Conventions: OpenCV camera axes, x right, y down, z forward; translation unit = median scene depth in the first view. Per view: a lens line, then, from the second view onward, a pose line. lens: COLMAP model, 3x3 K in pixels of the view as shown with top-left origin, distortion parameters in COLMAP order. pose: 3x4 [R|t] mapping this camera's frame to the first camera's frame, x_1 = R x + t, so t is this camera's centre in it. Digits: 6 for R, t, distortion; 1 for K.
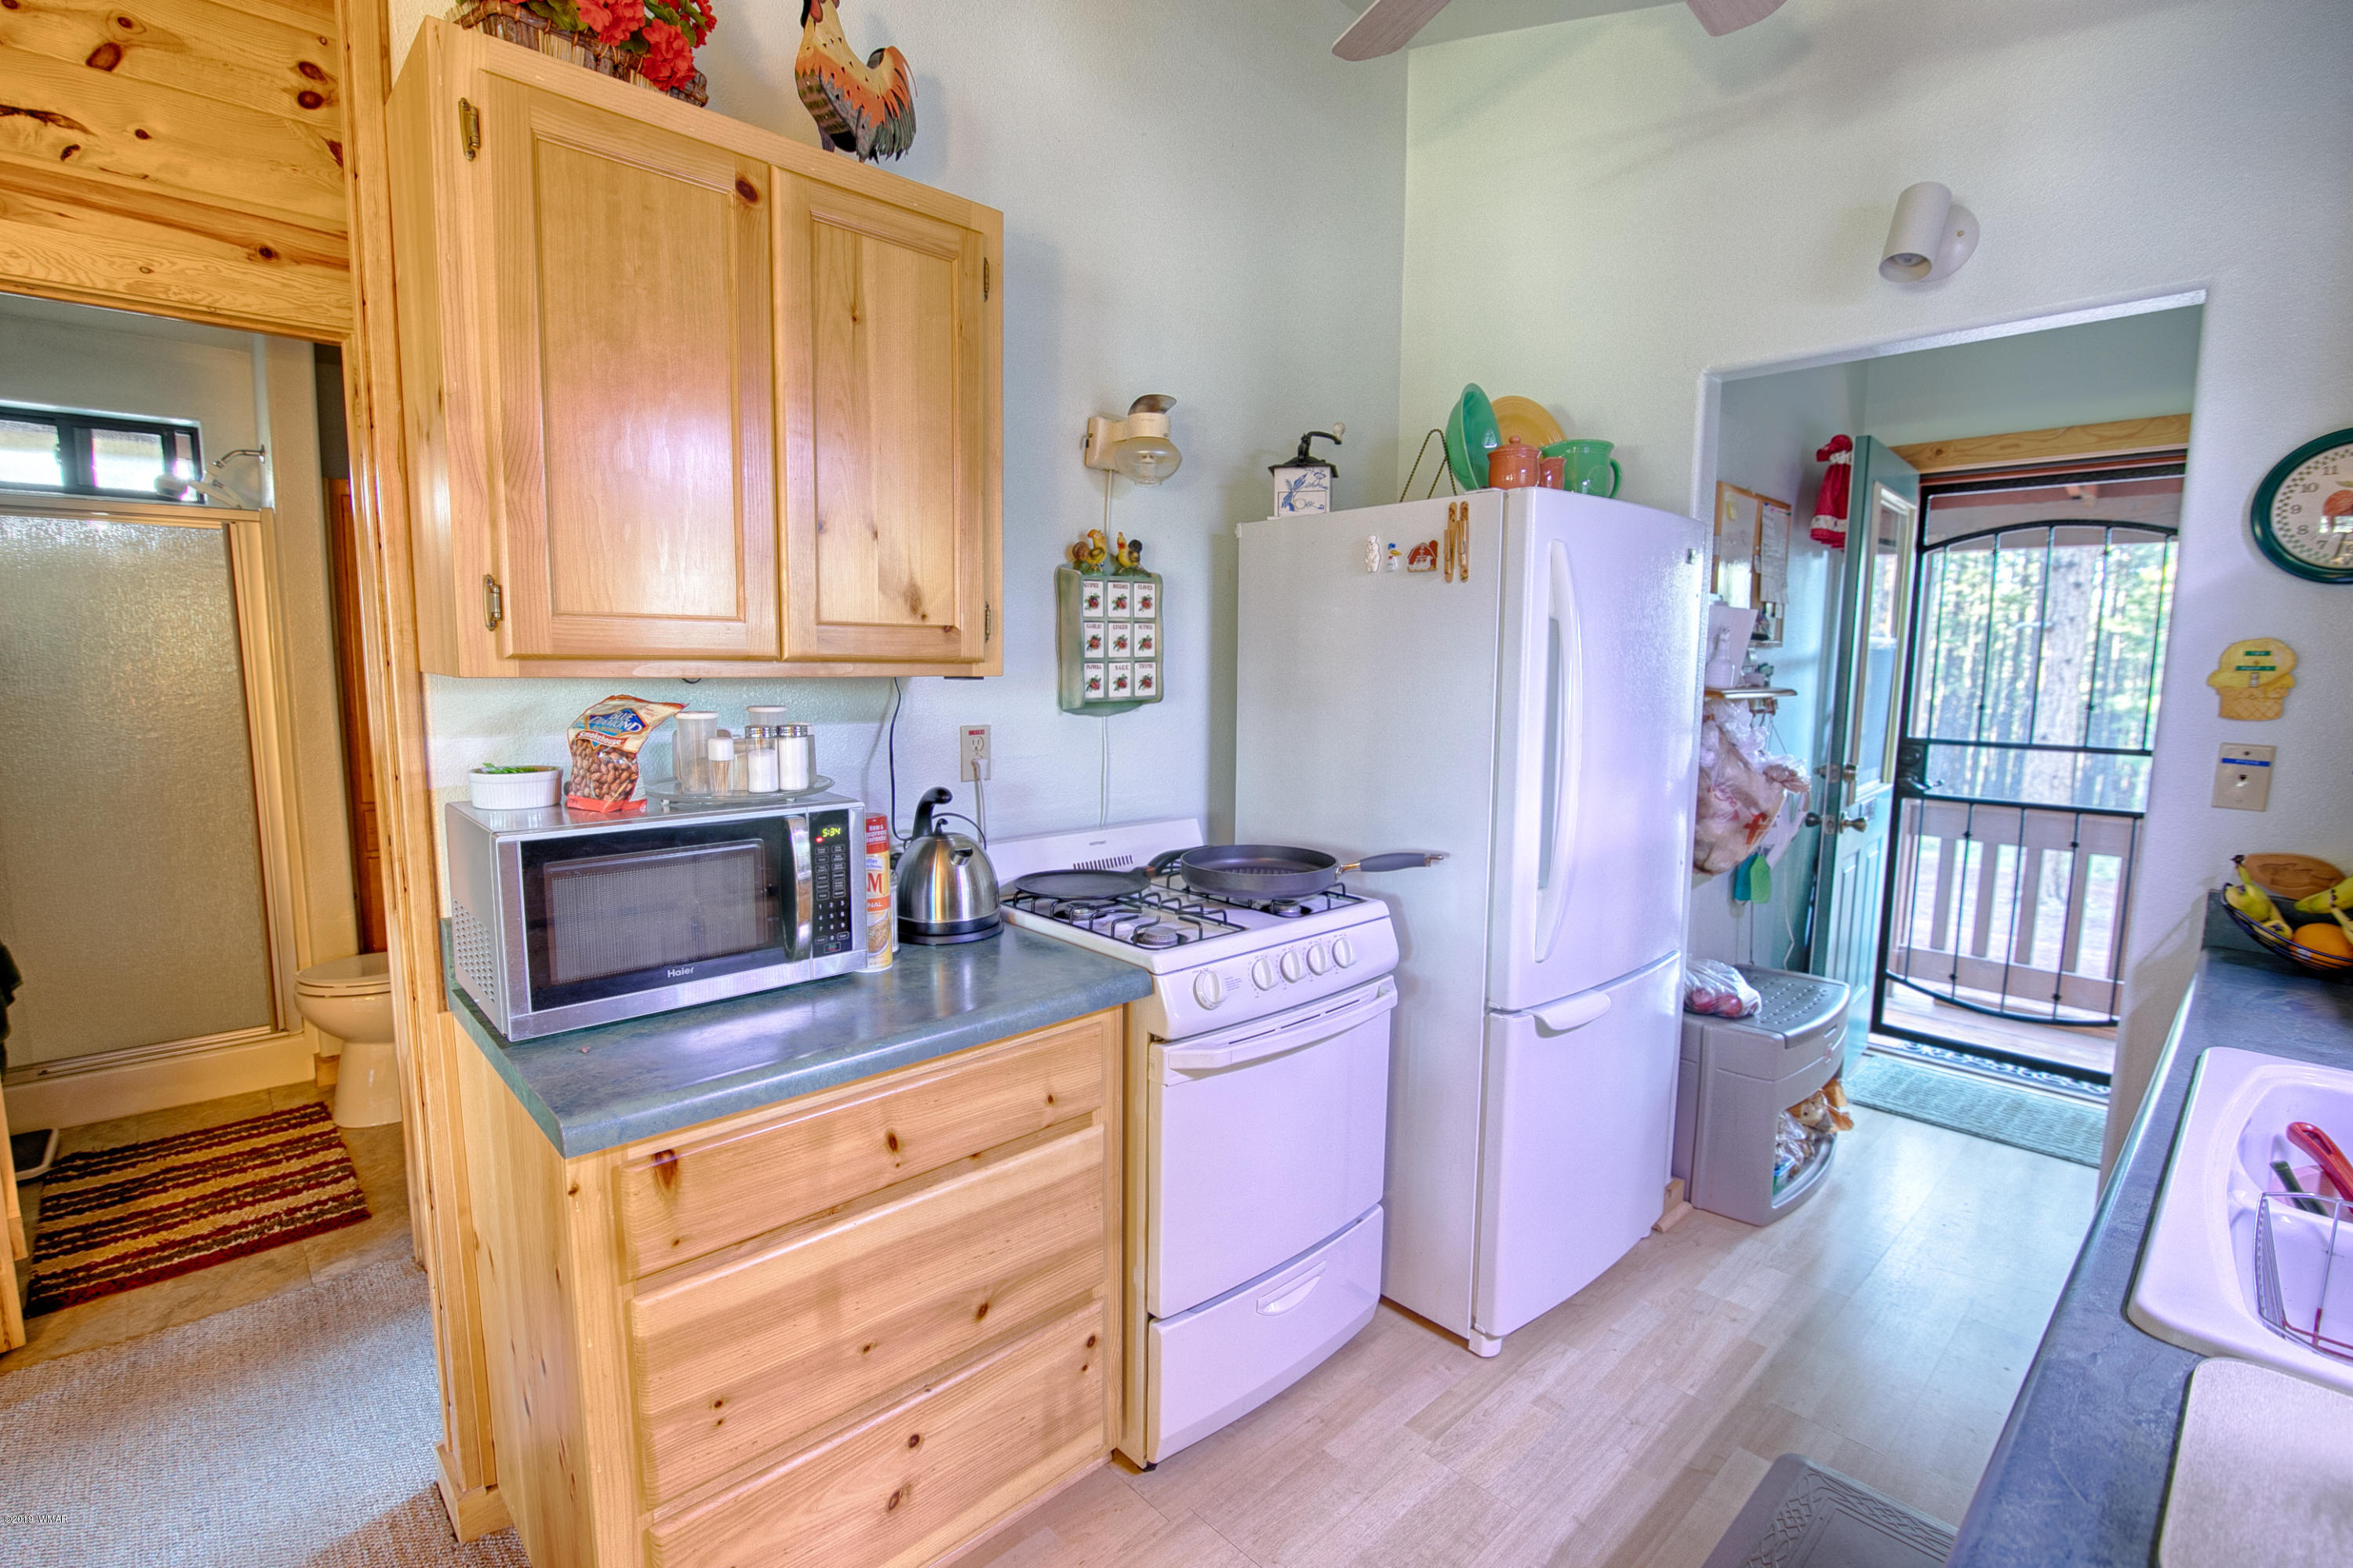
lens RADIAL K [[1078.8, 0, 1176.0], [0, 1078.8, 787.7], [0, 0, 1]] dist [-0.018646, 0.001037]
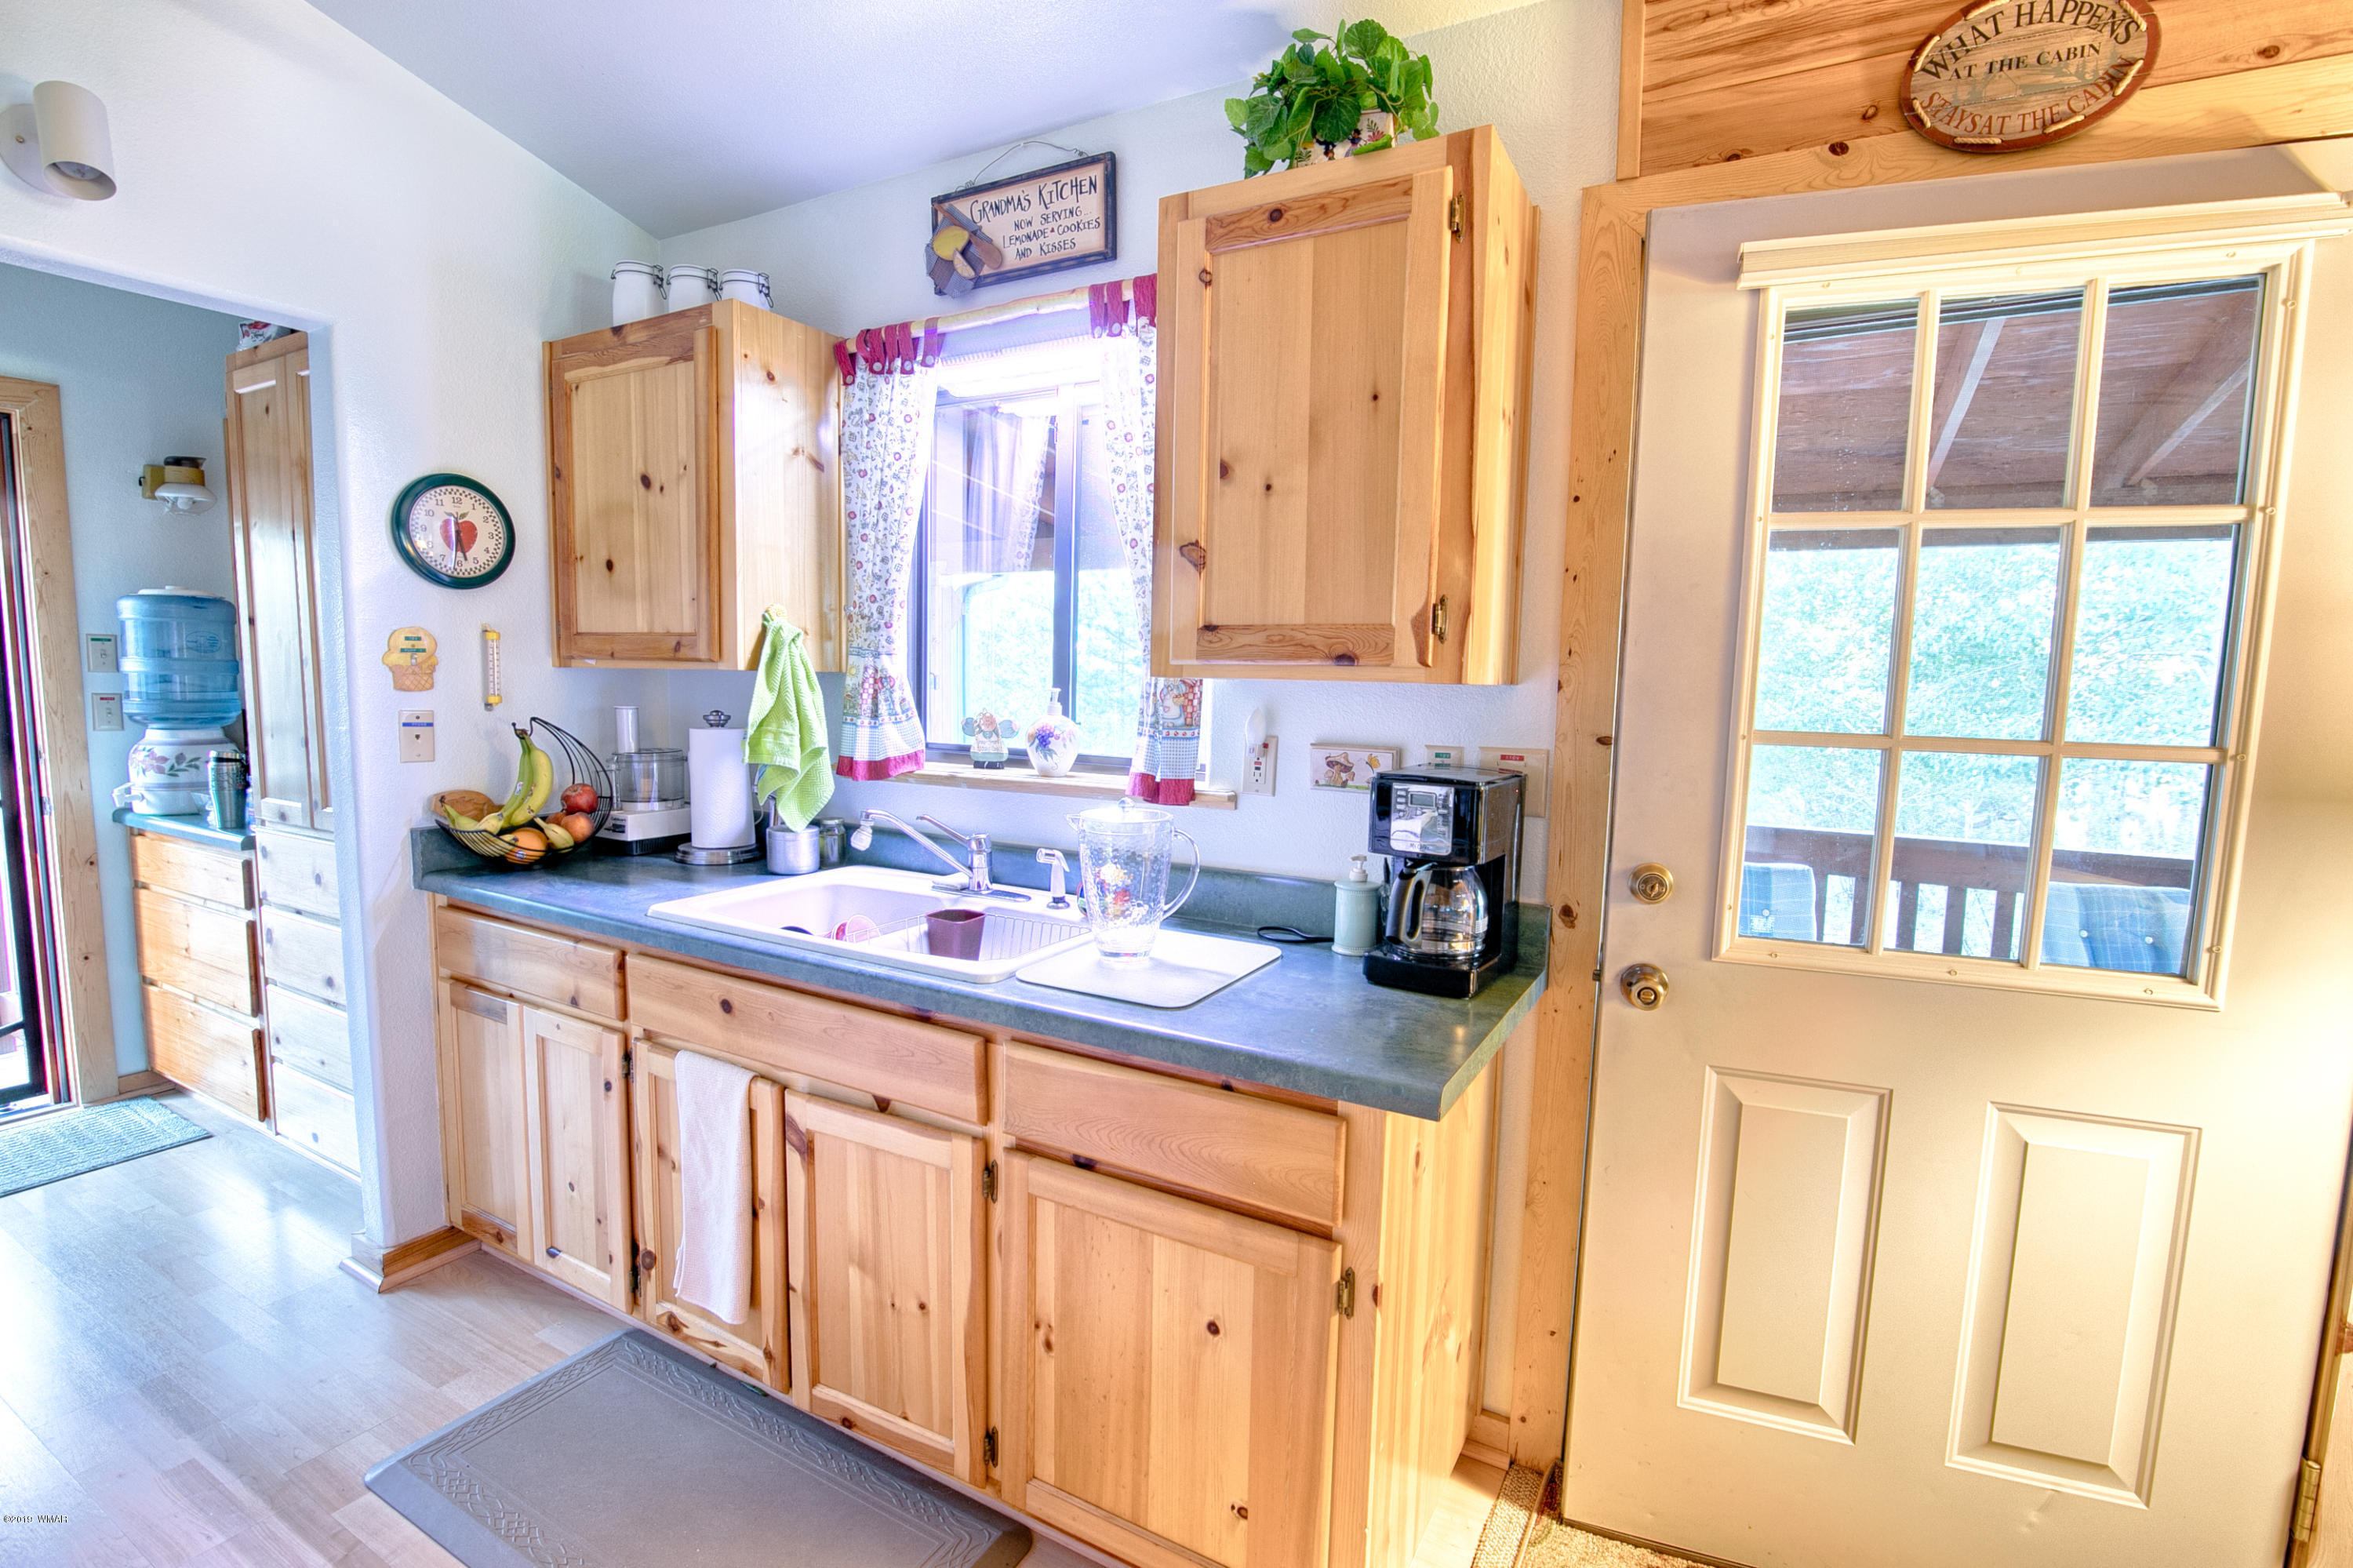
lens RADIAL K [[1078.8, 0, 1175.8], [0, 1078.8, 781.6], [0, 0, 1]] dist [-0.018646, 0.001037]
pose [[-0.301526, -0.114705, 0.946533, -0.486715], [0.093540, 0.984389, 0.149091, -0.063312], [-0.948858, 0.133493, -0.286090, 0.517971]]
